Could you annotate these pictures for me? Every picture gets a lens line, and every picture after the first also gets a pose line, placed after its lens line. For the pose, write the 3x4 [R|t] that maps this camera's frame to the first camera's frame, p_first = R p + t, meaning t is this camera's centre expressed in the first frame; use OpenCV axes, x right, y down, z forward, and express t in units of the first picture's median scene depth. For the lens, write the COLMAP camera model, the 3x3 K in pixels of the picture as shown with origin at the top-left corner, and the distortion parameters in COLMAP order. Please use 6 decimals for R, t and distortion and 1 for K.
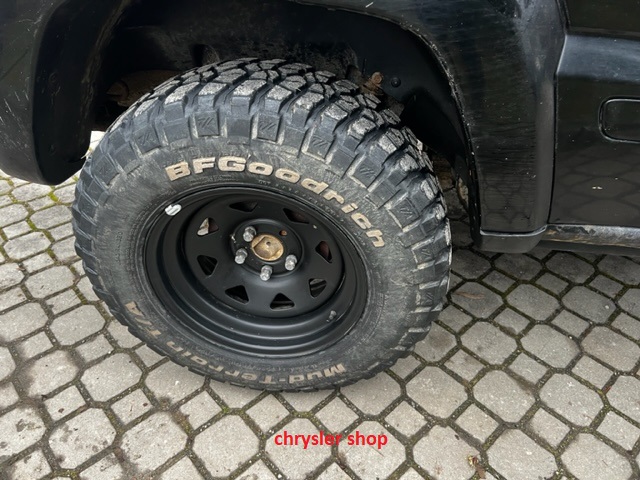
lens RADIAL K [[489.0, 0, 322.8], [0, 489.0, 240.8], [0, 0, 1]] dist [0.038250, -0.051342]
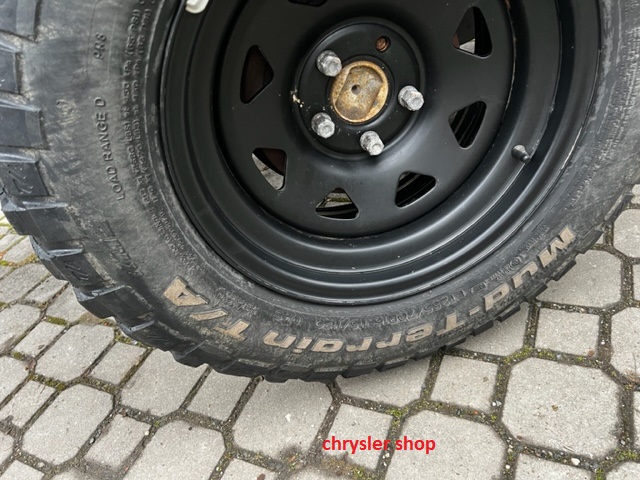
lens RADIAL K [[489.0, 0, 322.8], [0, 489.0, 240.6], [0, 0, 1]] dist [0.038250, -0.051342]
pose [[0.890493, -0.424046, 0.164946, -0.309393], [0.432963, 0.901174, -0.020680, 0.155179], [-0.139876, 0.089831, 0.986086, 0.485172]]
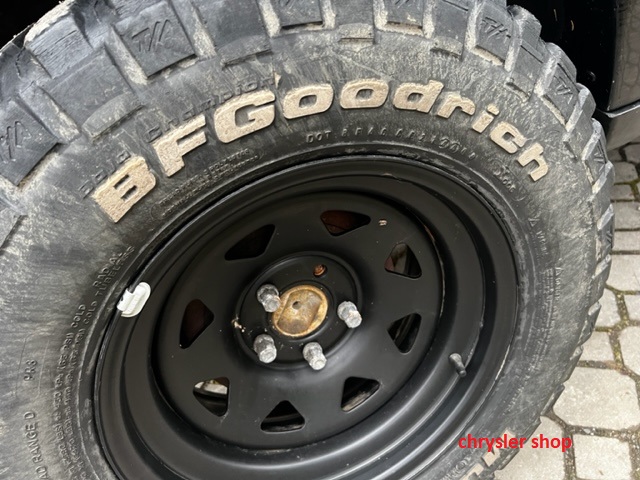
lens RADIAL K [[489.0, 0, 320.9], [0, 489.0, 241.8], [0, 0, 1]] dist [0.038250, -0.051342]
pose [[0.853803, -0.427945, 0.296453, -0.225625], [0.472930, 0.875626, -0.098057, 0.010465], [-0.217619, 0.223923, 0.950000, 0.446189]]
